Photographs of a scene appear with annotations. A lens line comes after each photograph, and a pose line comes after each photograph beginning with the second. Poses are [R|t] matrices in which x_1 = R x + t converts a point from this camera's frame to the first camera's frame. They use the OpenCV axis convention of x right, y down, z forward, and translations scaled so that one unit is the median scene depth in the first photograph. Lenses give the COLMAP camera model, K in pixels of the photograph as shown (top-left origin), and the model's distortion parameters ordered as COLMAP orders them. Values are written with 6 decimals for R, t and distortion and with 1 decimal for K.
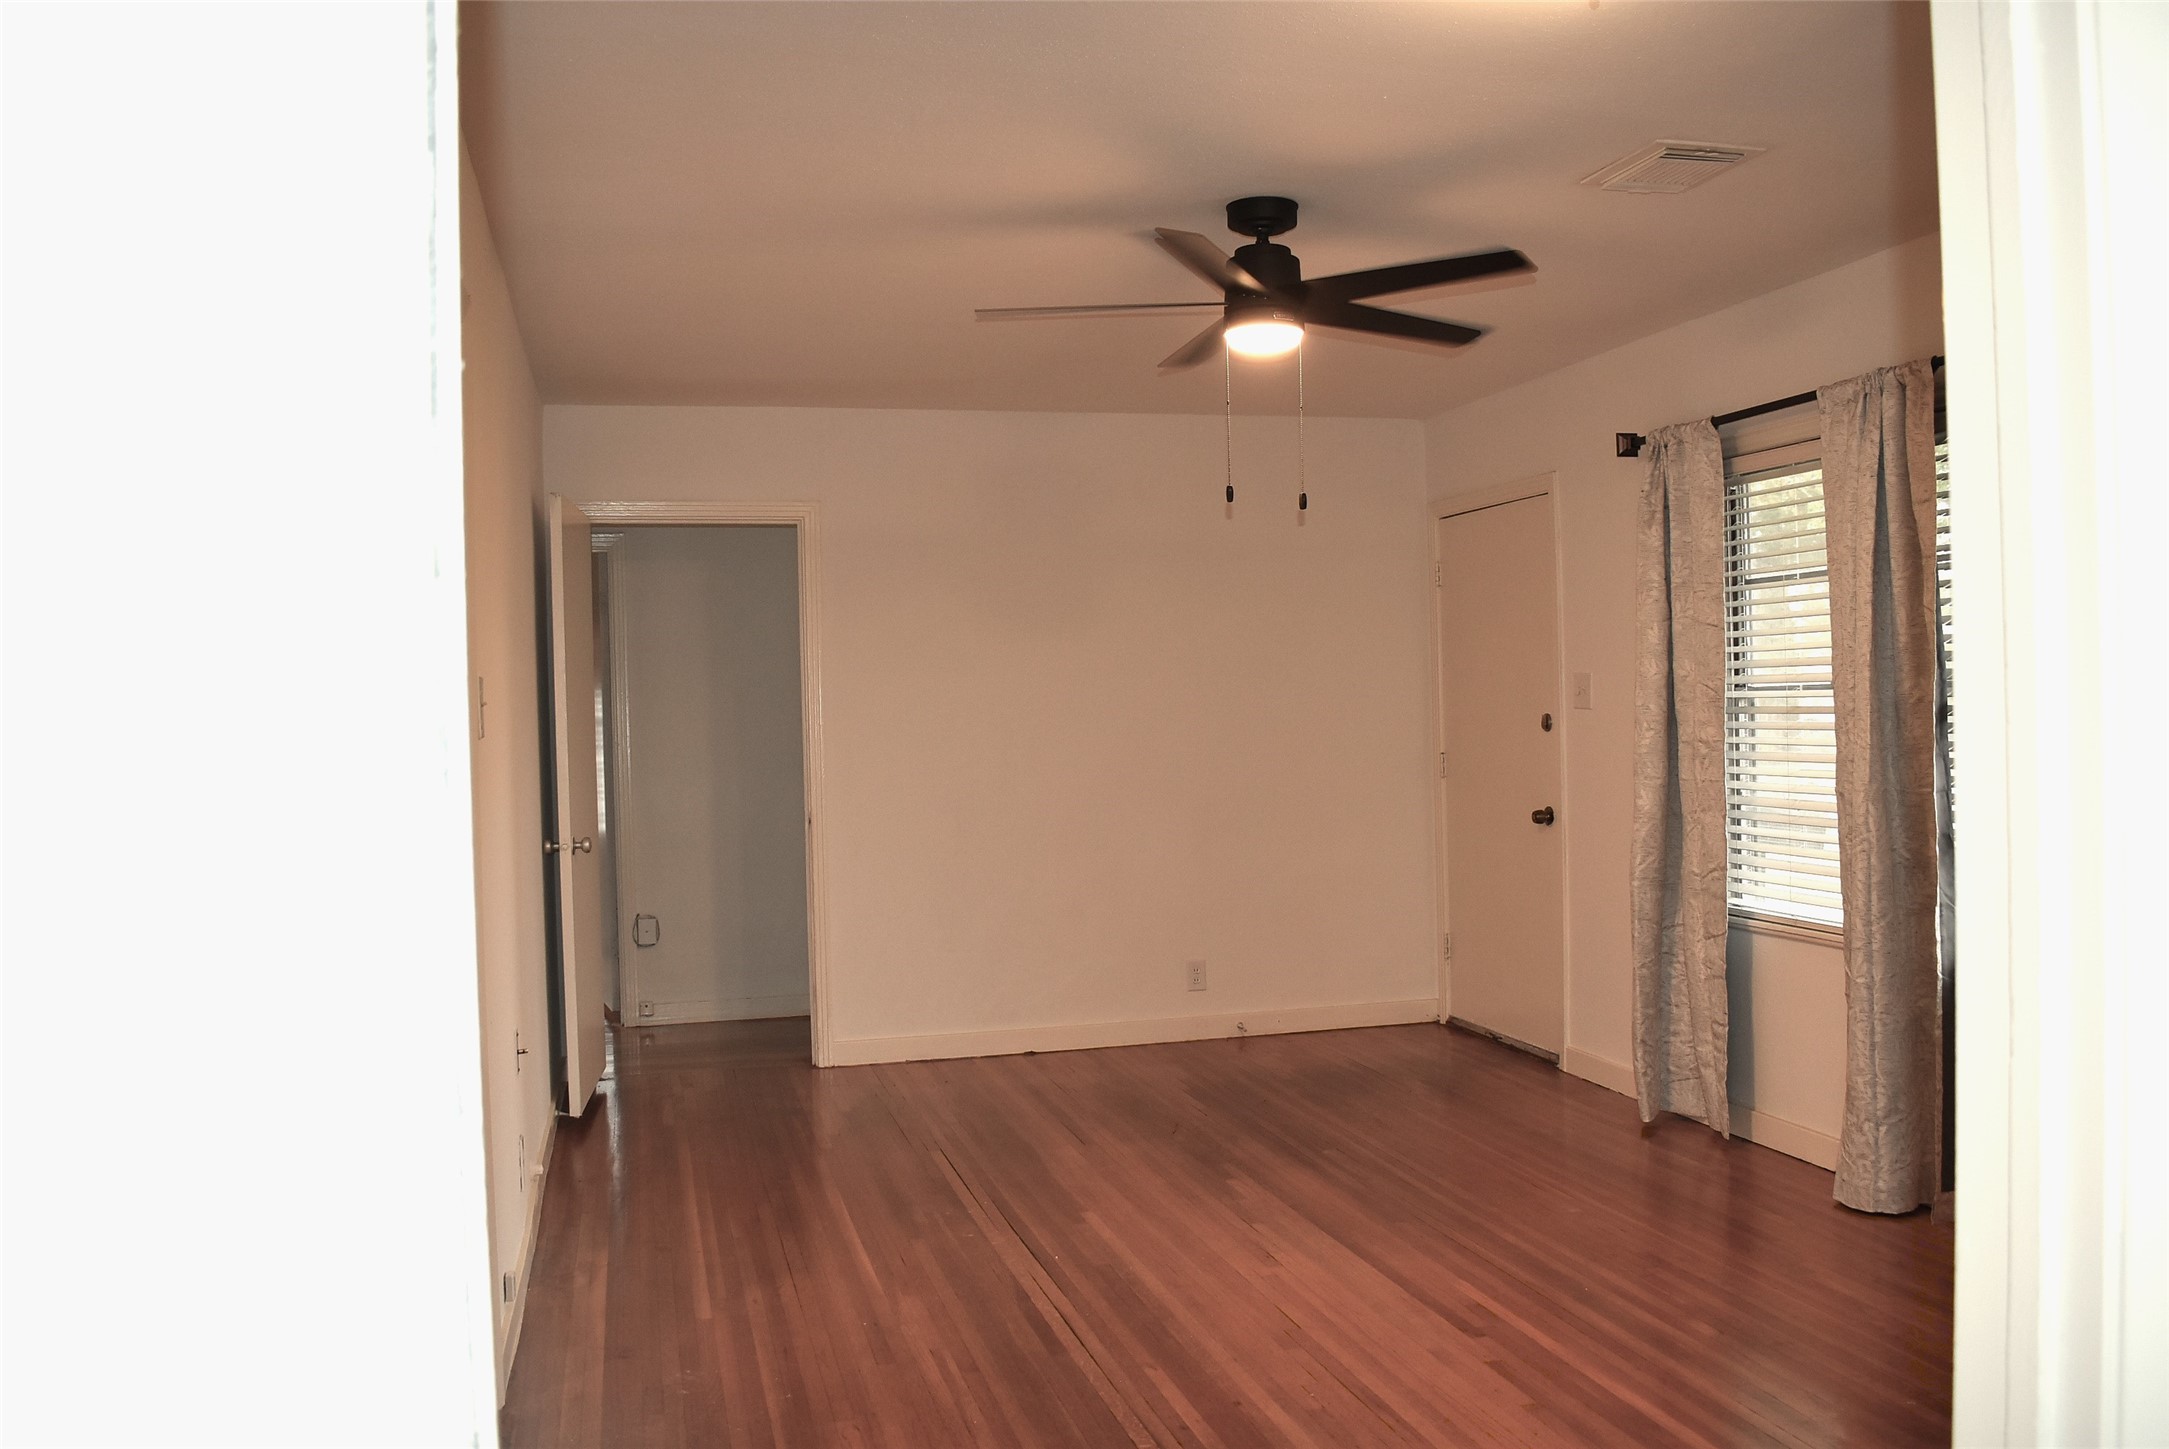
lens RADIAL K [[1786.1, 0, 1093.6], [0, 1786.1, 726.3], [0, 0, 1]] dist [-0.095307, 0.018809]
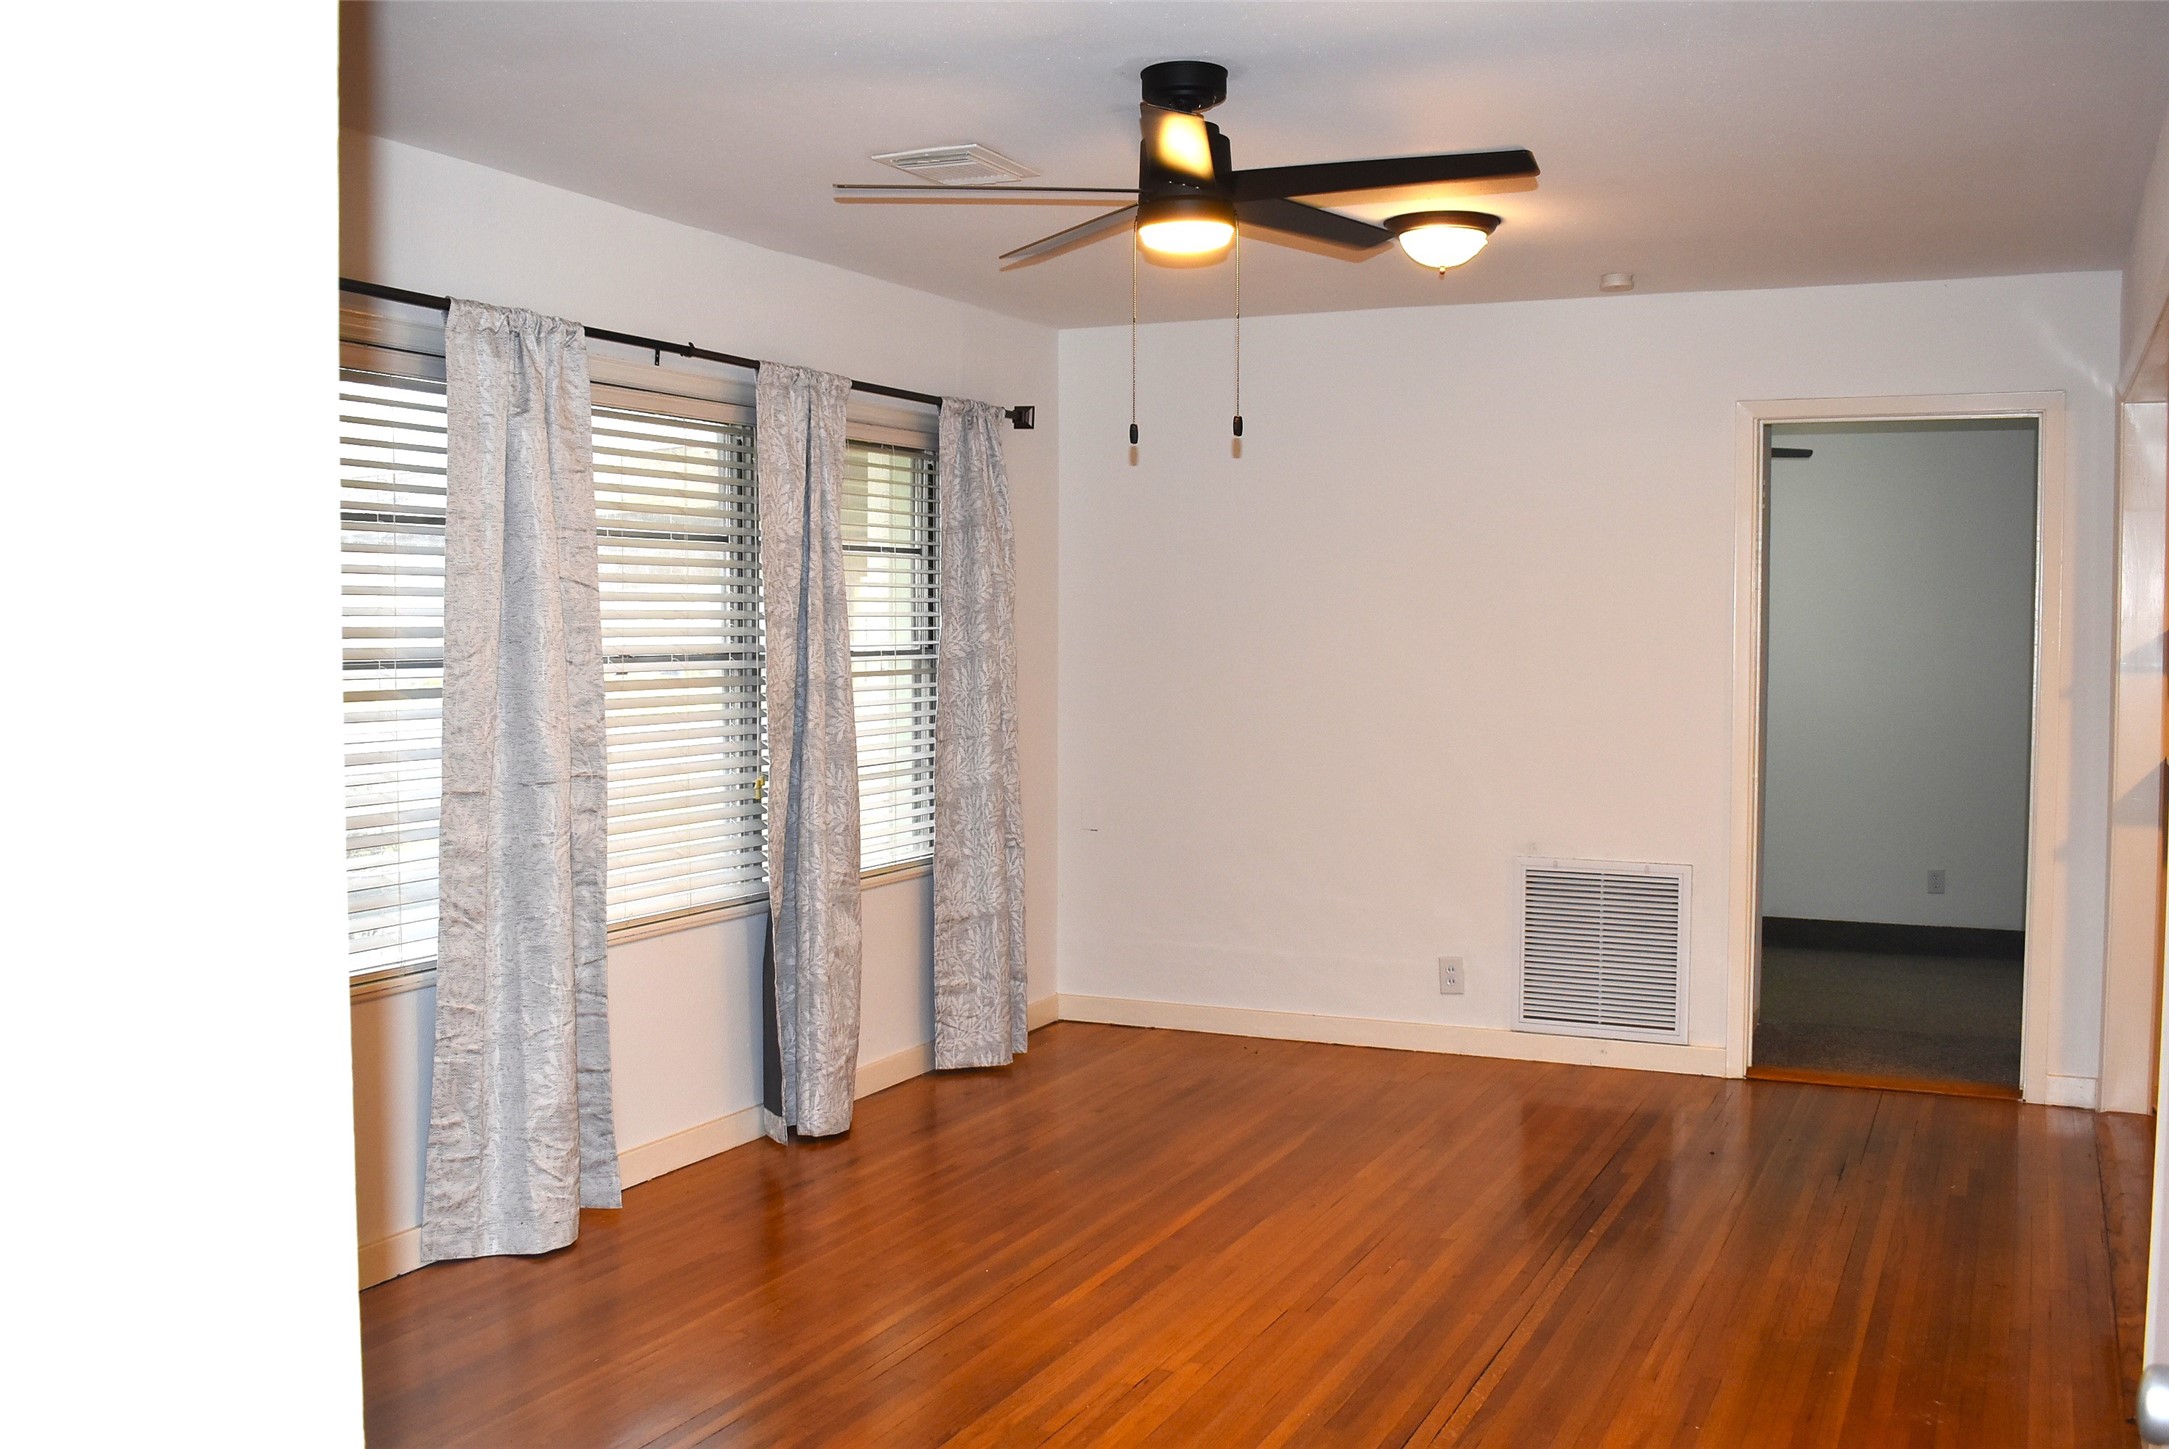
lens RADIAL K [[2060.7, 0, 1079.1], [0, 2060.7, 717.6], [0, 0, 1]] dist [-0.092315, -0.000154]
pose [[-0.768955, -0.005938, 0.639275, -0.376941], [0.024183, 0.998971, 0.038368, -0.025229], [-0.638845, 0.044963, -0.768020, 1.405656]]
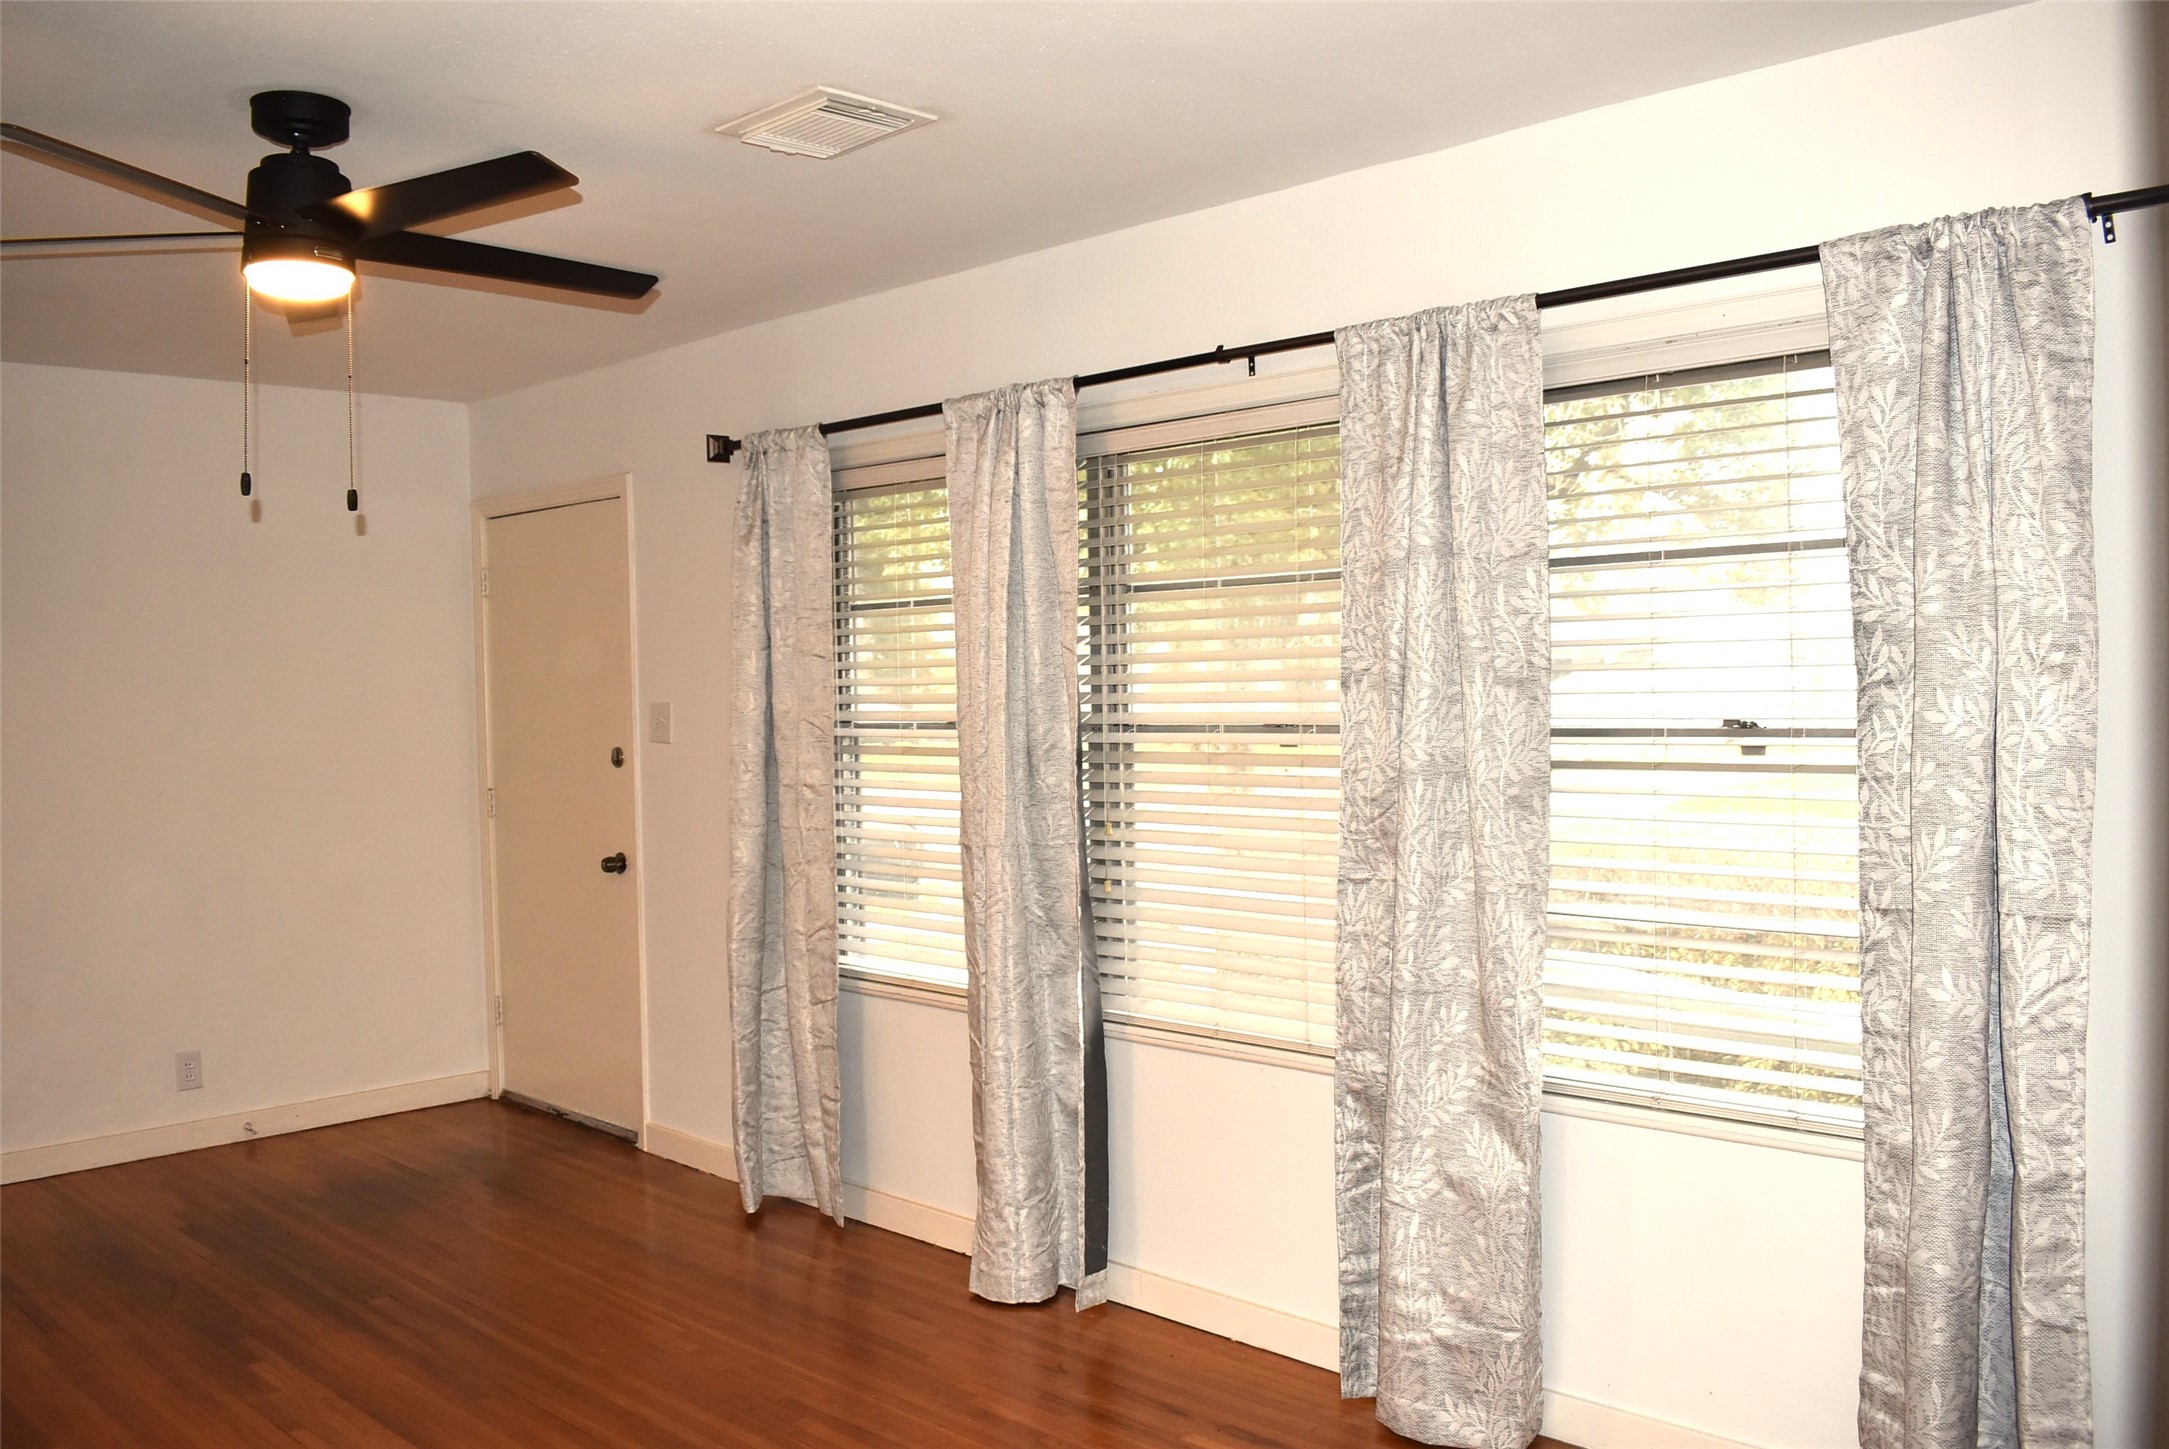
lens RADIAL K [[1786.1, 0, 1093.6], [0, 1786.1, 726.3], [0, 0, 1]] dist [-0.095307, 0.018809]
pose [[0.854053, -0.003824, 0.520172, -0.001407], [0.003032, 0.999993, 0.002374, -0.023384], [-0.520177, -0.000450, 0.854058, 0.153561]]
